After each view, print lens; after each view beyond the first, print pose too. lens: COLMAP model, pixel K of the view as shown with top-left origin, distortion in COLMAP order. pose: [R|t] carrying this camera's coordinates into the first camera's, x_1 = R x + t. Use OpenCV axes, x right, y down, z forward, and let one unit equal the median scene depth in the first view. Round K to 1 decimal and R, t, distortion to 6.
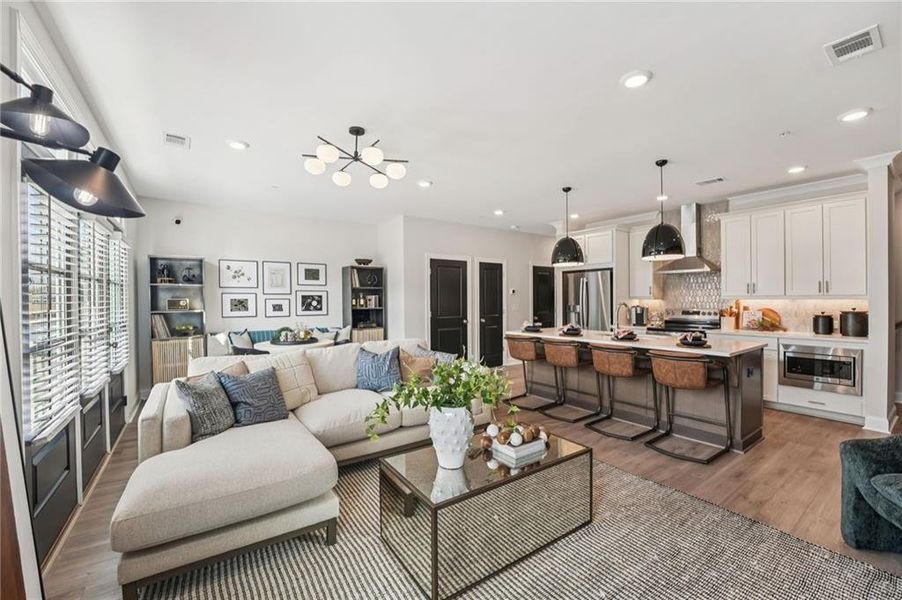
lens RADIAL K [[365.9, 0, 450.6], [0, 365.9, 301.6], [0, 0, 1]] dist [-0.028208, 0.003056]
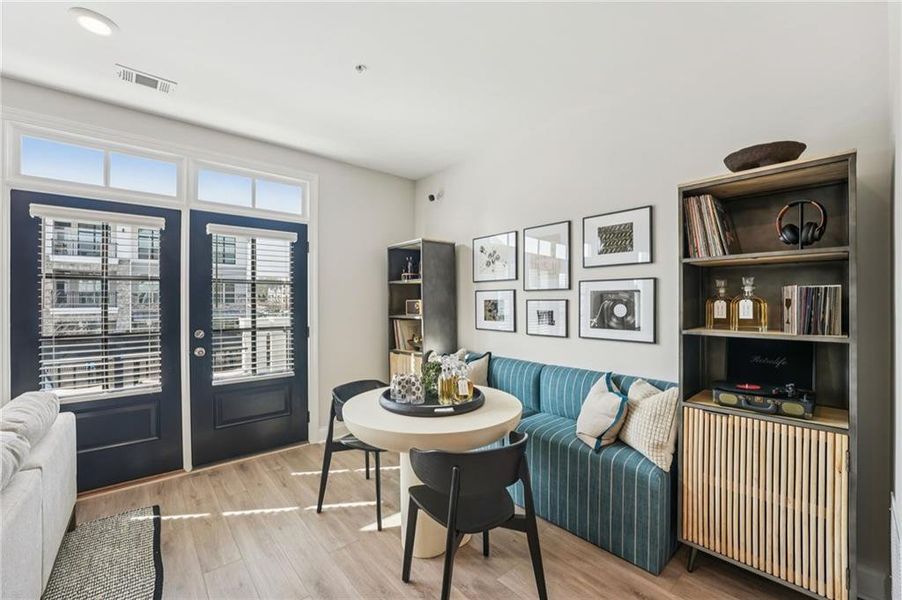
lens RADIAL K [[365.9, 0, 439.3], [0, 365.9, 300.4], [0, 0, 1]] dist [-0.028208, 0.003056]
pose [[0.096284, -0.000296, -0.995354, 0.002009], [-0.006823, 0.999976, -0.000957, -0.005979], [0.995331, 0.006883, 0.096280, 0.948799]]
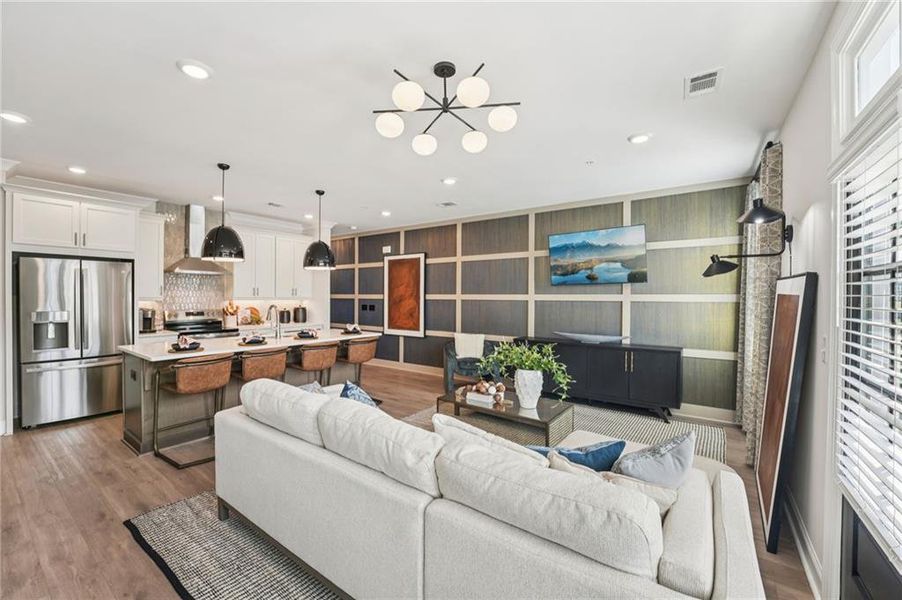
lens RADIAL K [[365.9, 0, 444.7], [0, 365.9, 296.8], [0, 0, 1]] dist [-0.028208, 0.003056]
pose [[-0.324767, 0.000635, 0.945794, -0.550102], [0.004078, 0.999991, 0.000729, -0.016059], [-0.945785, 0.004093, -0.324766, 0.729648]]
